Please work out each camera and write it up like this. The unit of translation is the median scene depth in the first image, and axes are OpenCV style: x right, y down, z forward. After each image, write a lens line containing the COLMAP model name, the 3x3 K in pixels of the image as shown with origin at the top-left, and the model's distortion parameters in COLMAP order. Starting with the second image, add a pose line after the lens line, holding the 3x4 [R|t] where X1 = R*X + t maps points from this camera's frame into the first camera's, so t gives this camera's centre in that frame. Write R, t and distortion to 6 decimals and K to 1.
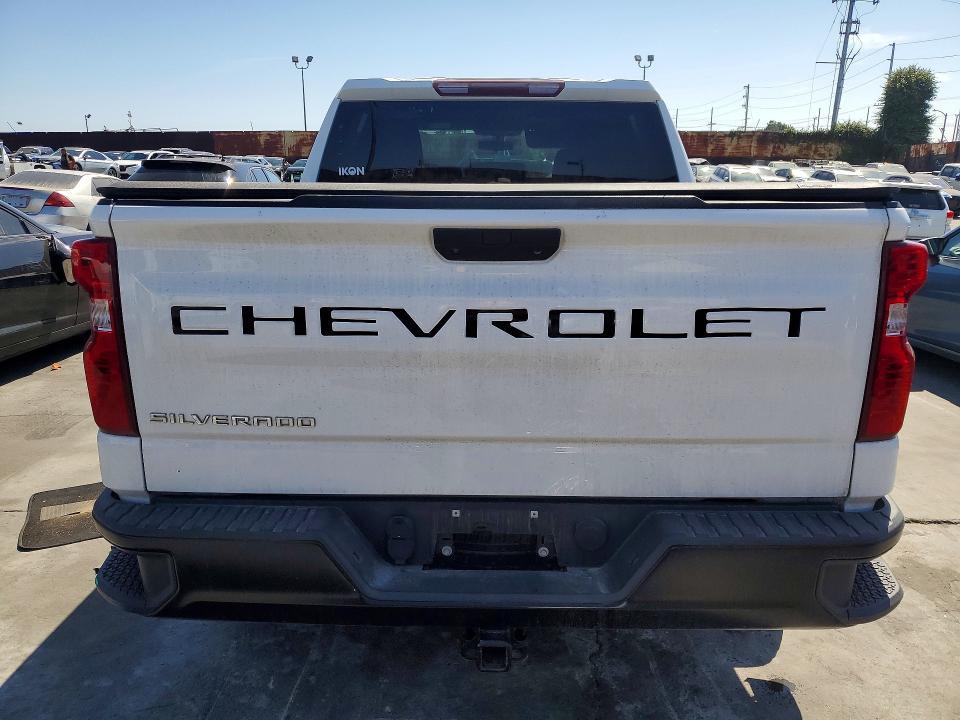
lens RADIAL K [[756.1, 0, 480.0], [0, 756.1, 360.0], [0, 0, 1]] dist [0.007095, 0.008243]
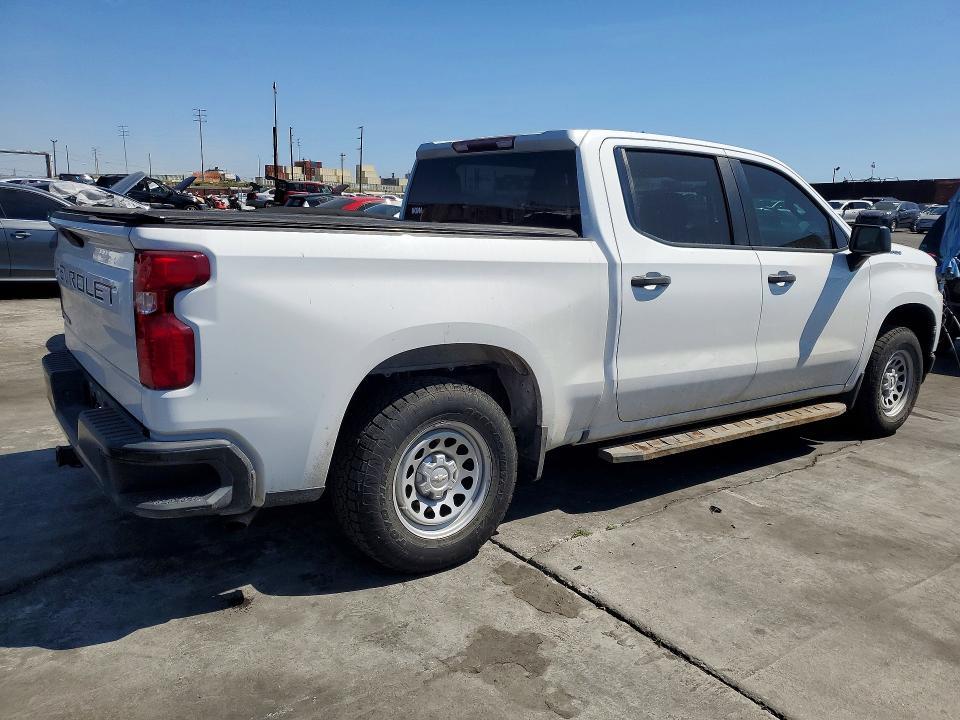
lens RADIAL K [[736.3, 0, 480.0], [0, 736.3, 360.0], [0, 0, 1]] dist [0.003541, 0.005592]
pose [[0.603486, 0.170216, -0.778993, 0.992932], [-0.213579, 0.975758, 0.047752, -0.076660], [0.768237, 0.137559, 0.625211, 0.301892]]
